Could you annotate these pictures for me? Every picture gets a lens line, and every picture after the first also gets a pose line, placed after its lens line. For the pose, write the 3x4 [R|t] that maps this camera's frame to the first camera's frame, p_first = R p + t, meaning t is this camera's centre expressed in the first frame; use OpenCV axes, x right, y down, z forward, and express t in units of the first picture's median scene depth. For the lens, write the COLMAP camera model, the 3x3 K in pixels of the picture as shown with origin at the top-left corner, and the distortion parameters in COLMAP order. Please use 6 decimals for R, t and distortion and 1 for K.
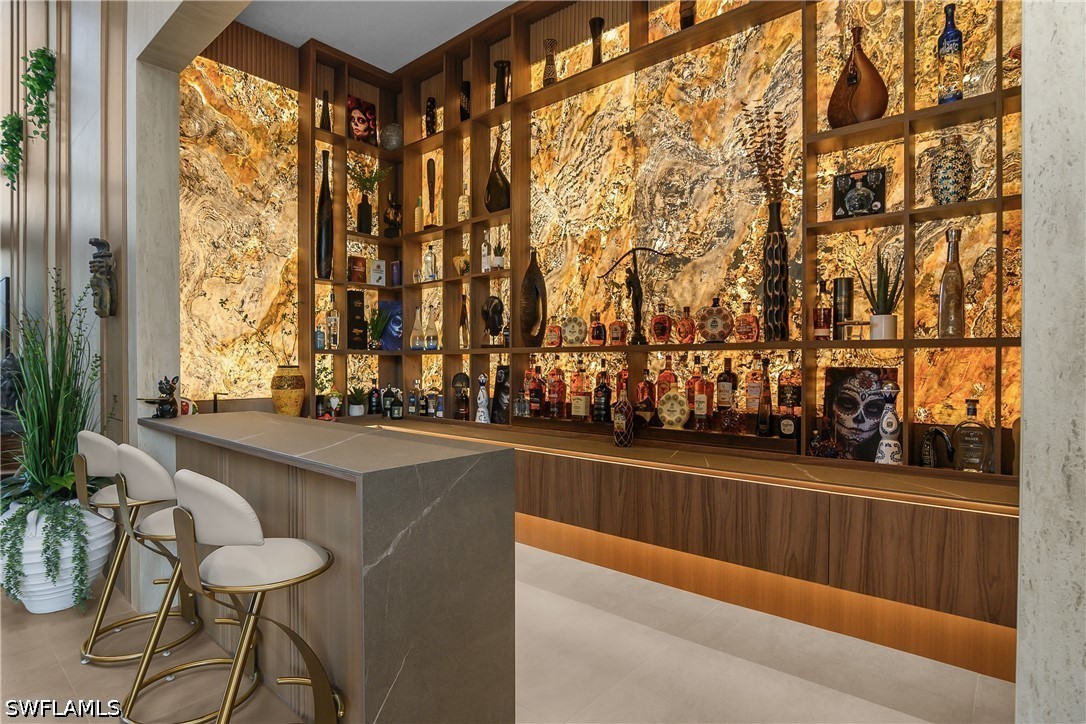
lens RADIAL K [[562.3, 0, 543.6], [0, 562.3, 368.8], [0, 0, 1]] dist [-0.019123, 0.000307]
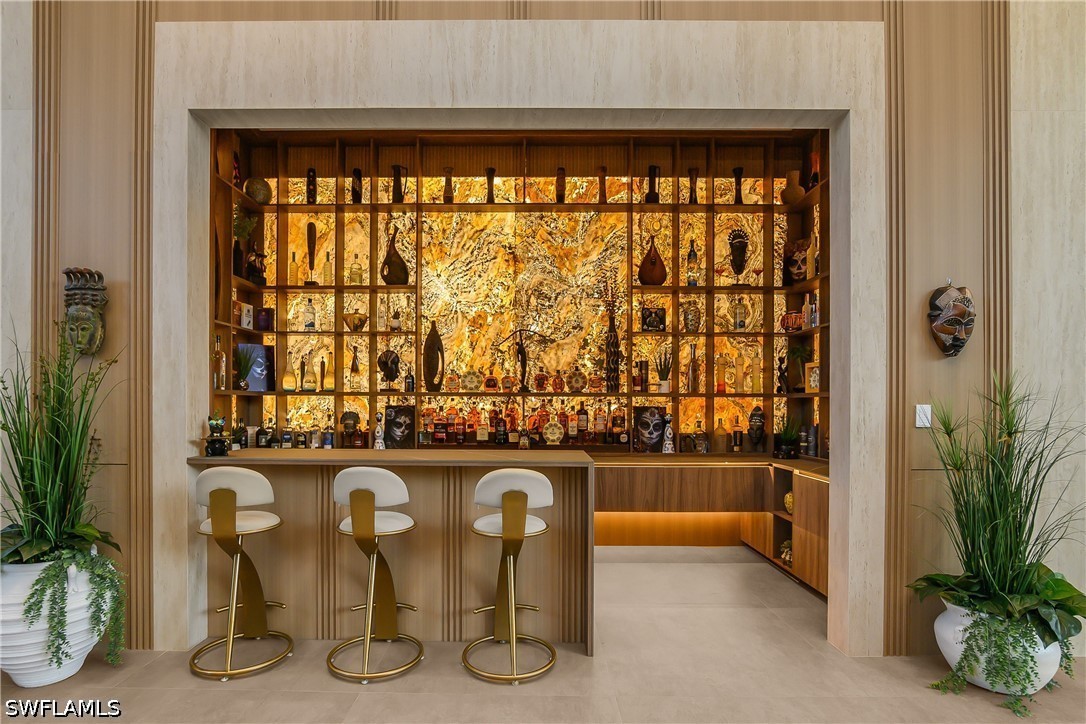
lens RADIAL K [[509.8, 0, 542.7], [0, 509.8, 403.0], [0, 0, 1]] dist [0.000455, -0.000017]
pose [[0.775312, 0.001668, 0.631576, -0.698813], [0.003859, 0.999965, -0.007378, -0.001922], [-0.631567, 0.008158, 0.775279, -0.125422]]
